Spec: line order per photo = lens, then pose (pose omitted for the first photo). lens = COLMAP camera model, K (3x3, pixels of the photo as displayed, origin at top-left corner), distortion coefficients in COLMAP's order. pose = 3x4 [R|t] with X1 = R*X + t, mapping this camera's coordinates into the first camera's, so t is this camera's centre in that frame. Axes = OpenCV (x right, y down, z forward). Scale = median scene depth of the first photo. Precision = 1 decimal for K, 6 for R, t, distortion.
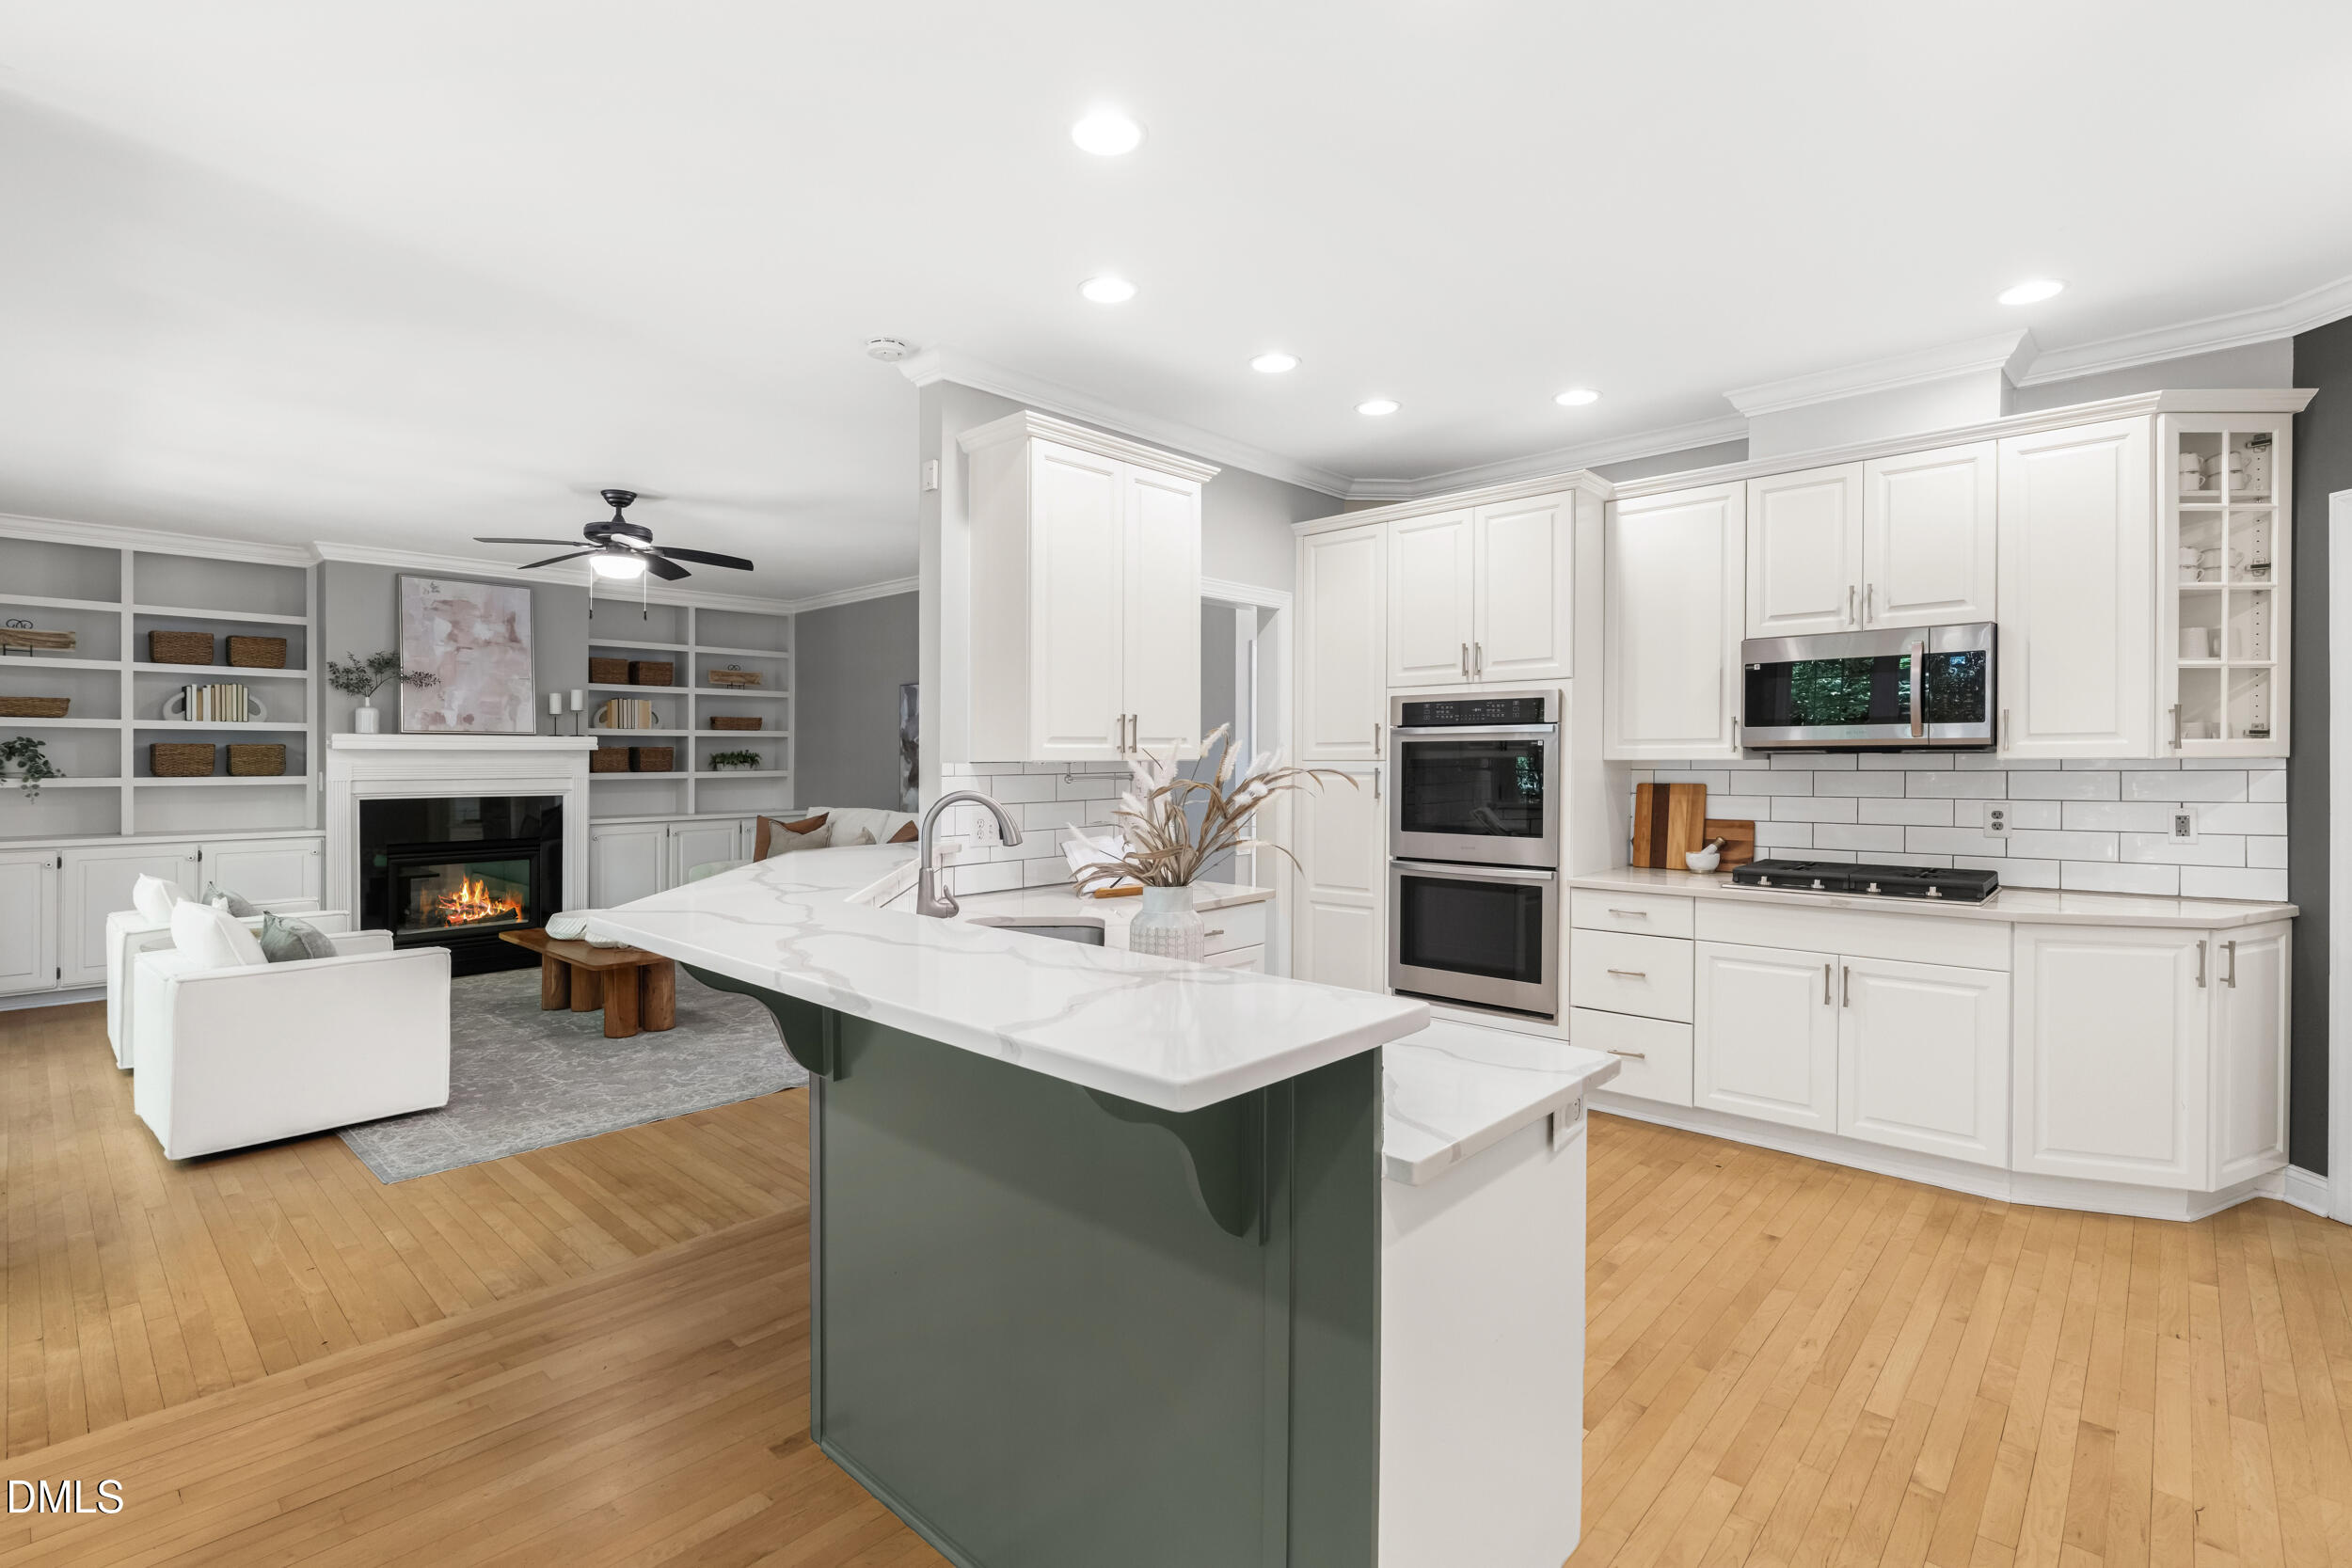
lens RADIAL K [[1090.3, 0, 1160.6], [0, 1090.3, 754.6], [0, 0, 1]] dist [-0.003042, 0.000051]
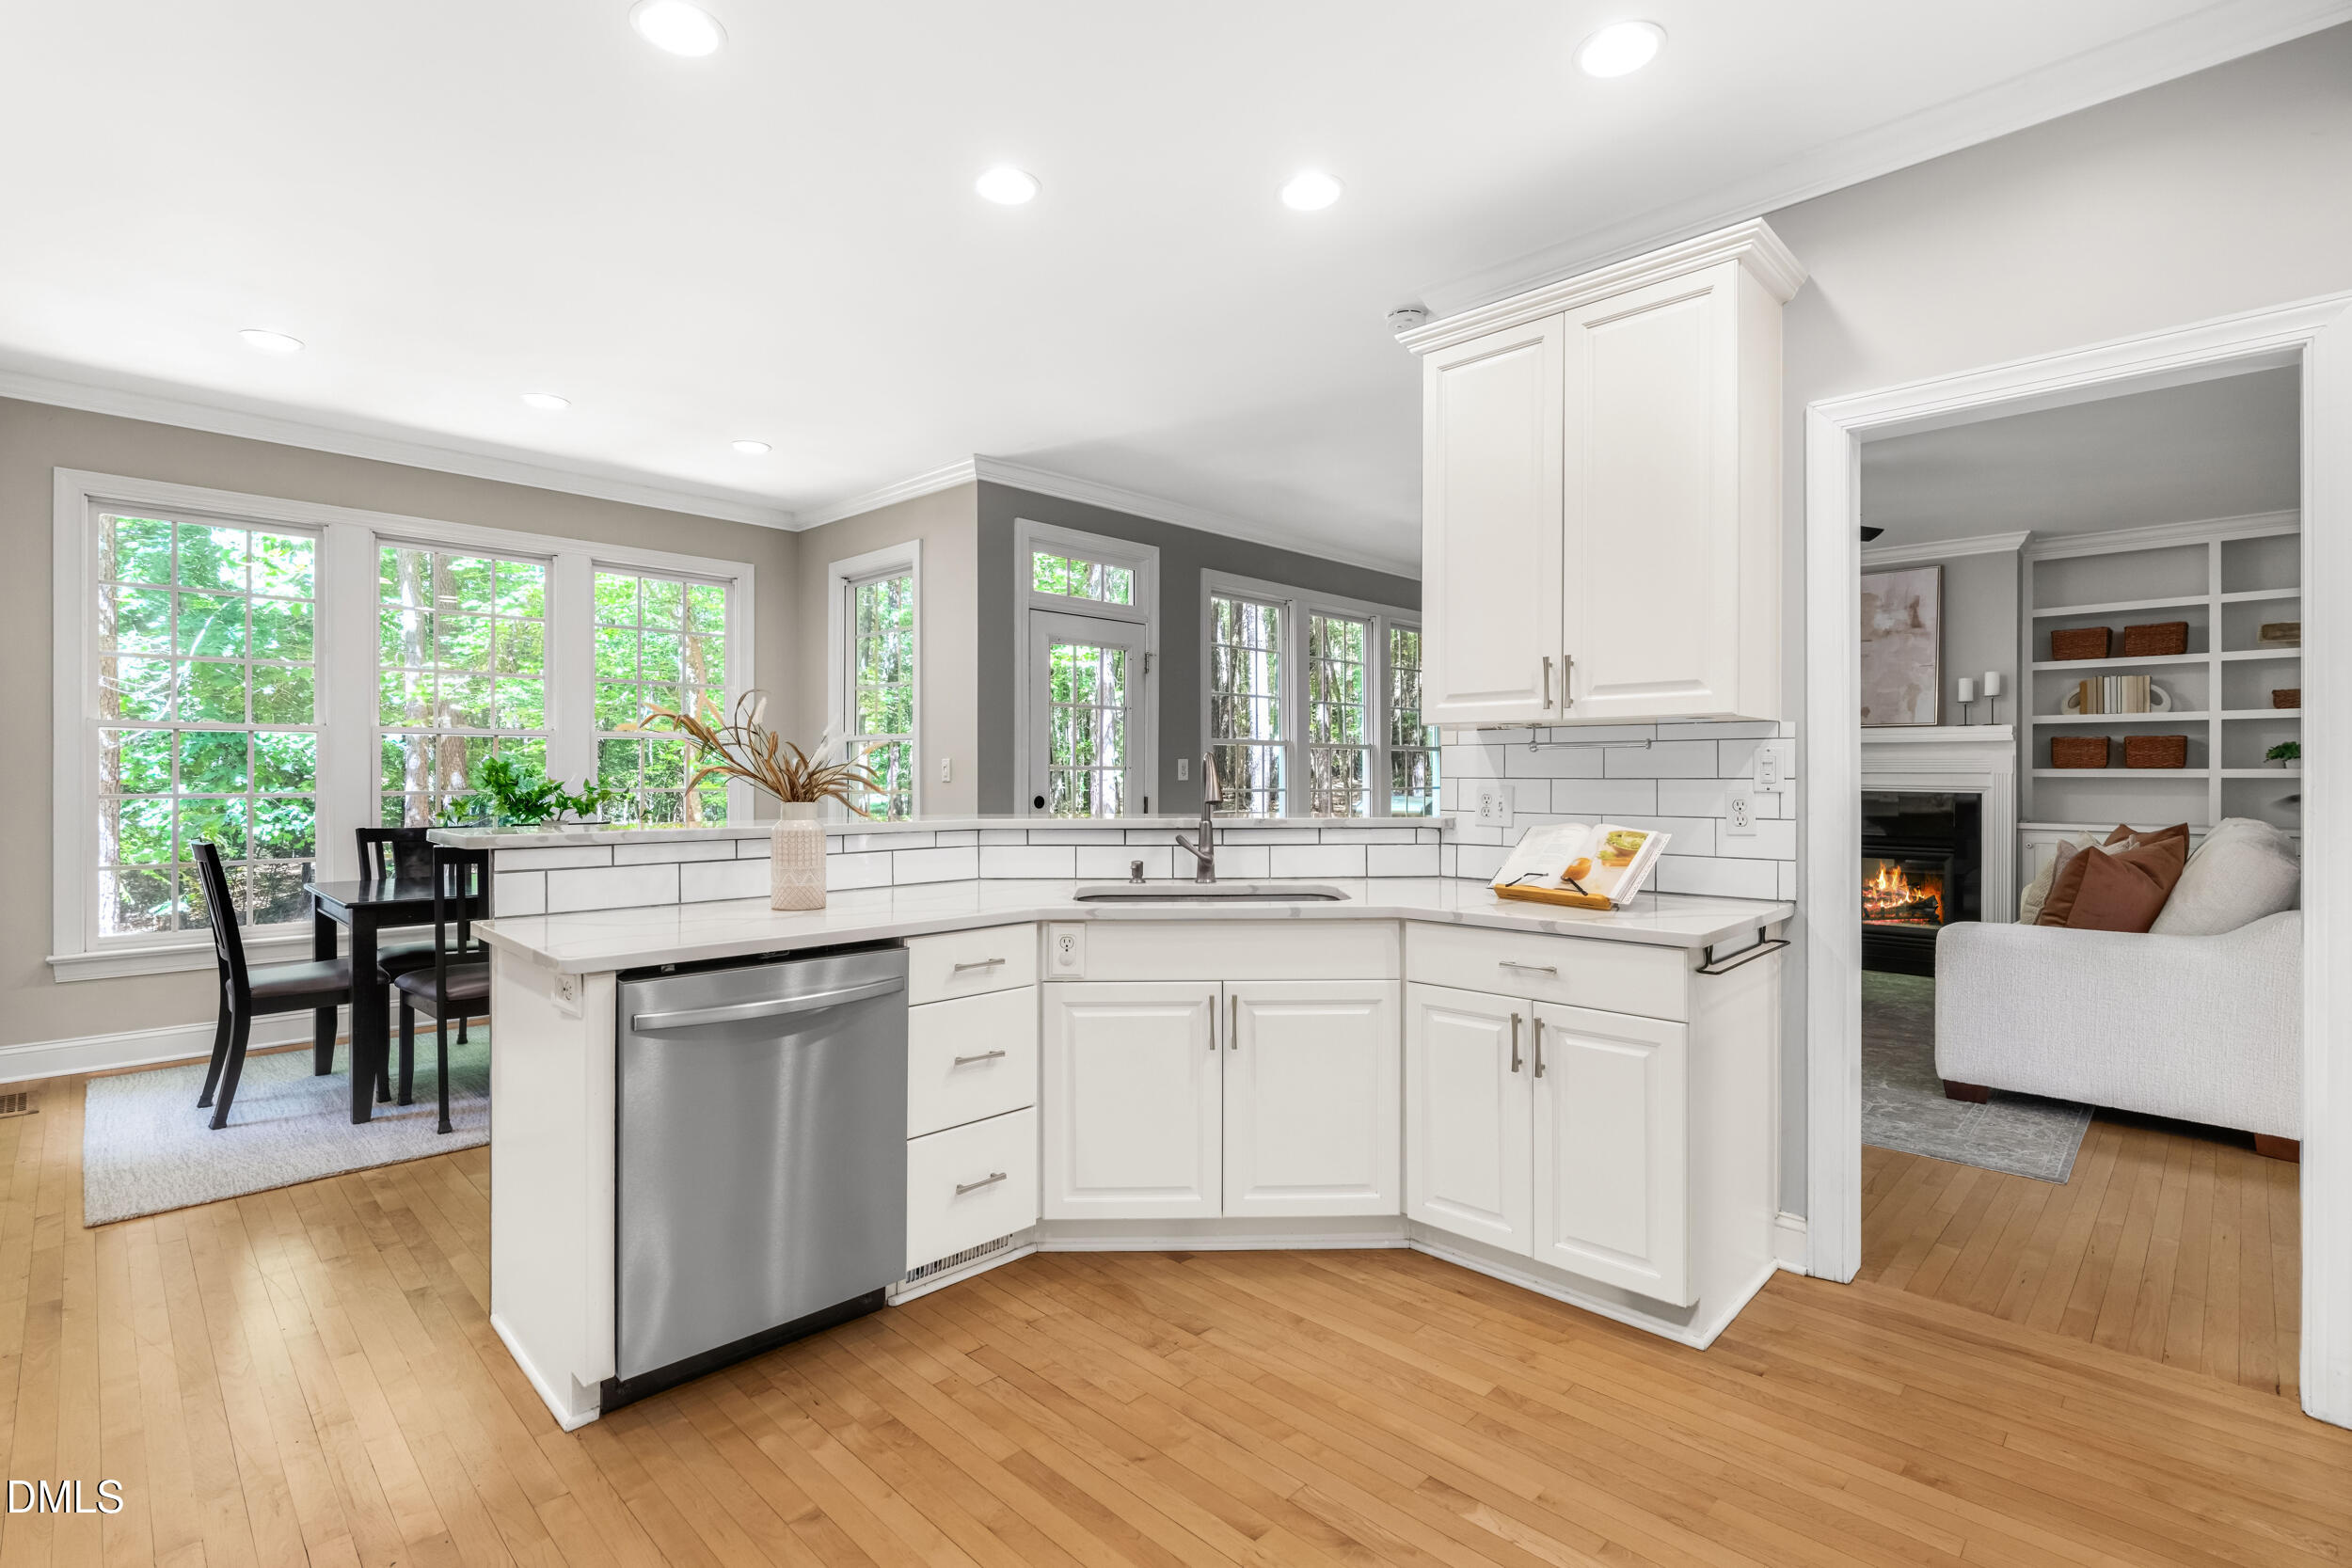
lens RADIAL K [[1086.3, 0, 1181.7], [0, 1086.3, 774.9], [0, 0, 1]] dist [-0.002700, -0.000415]
pose [[-0.014738, 0.003341, -0.999886, 0.608746], [0.000274, 0.999994, 0.003337, 0.035392], [0.999891, -0.000225, -0.014739, 0.653793]]
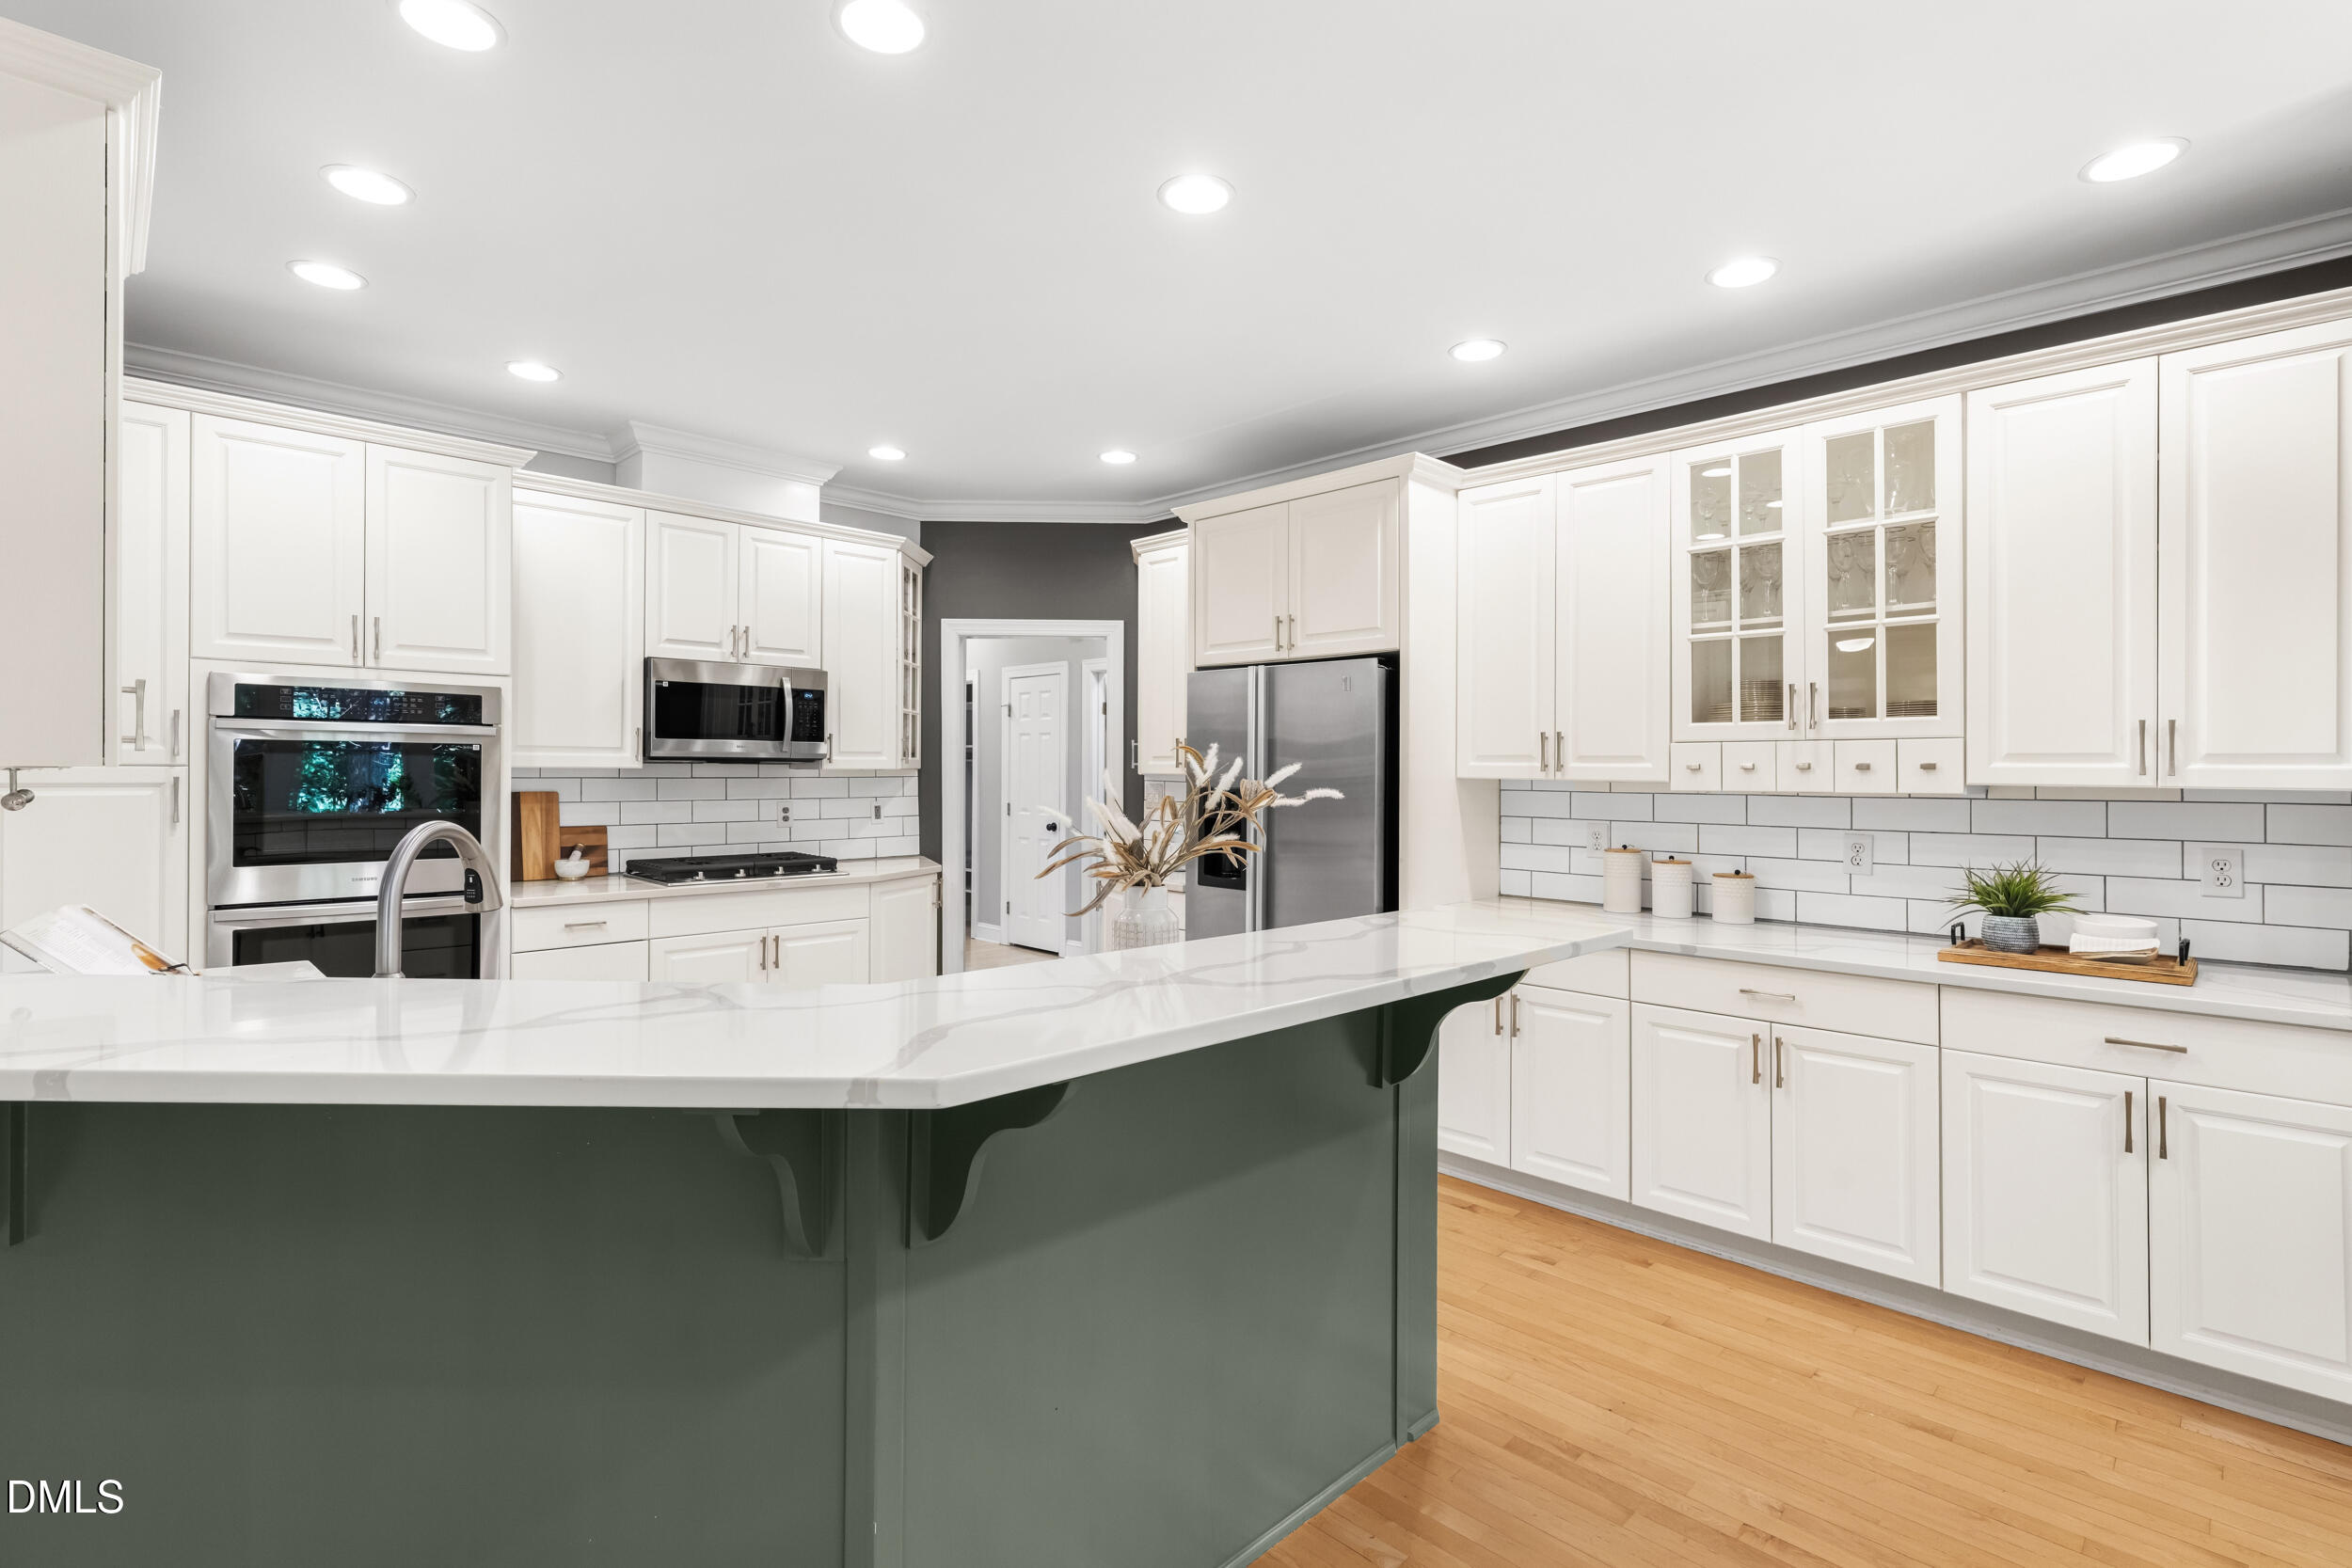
lens RADIAL K [[1071.6, 0, 1172.0], [0, 1071.6, 774.3], [0, 0, 1]] dist [-0.003826, -0.000286]
pose [[0.046659, -0.000500, 0.998911, -0.461840], [-0.012048, 0.999927, 0.001063, 0.003040], [-0.998838, -0.012084, 0.046650, 0.396522]]
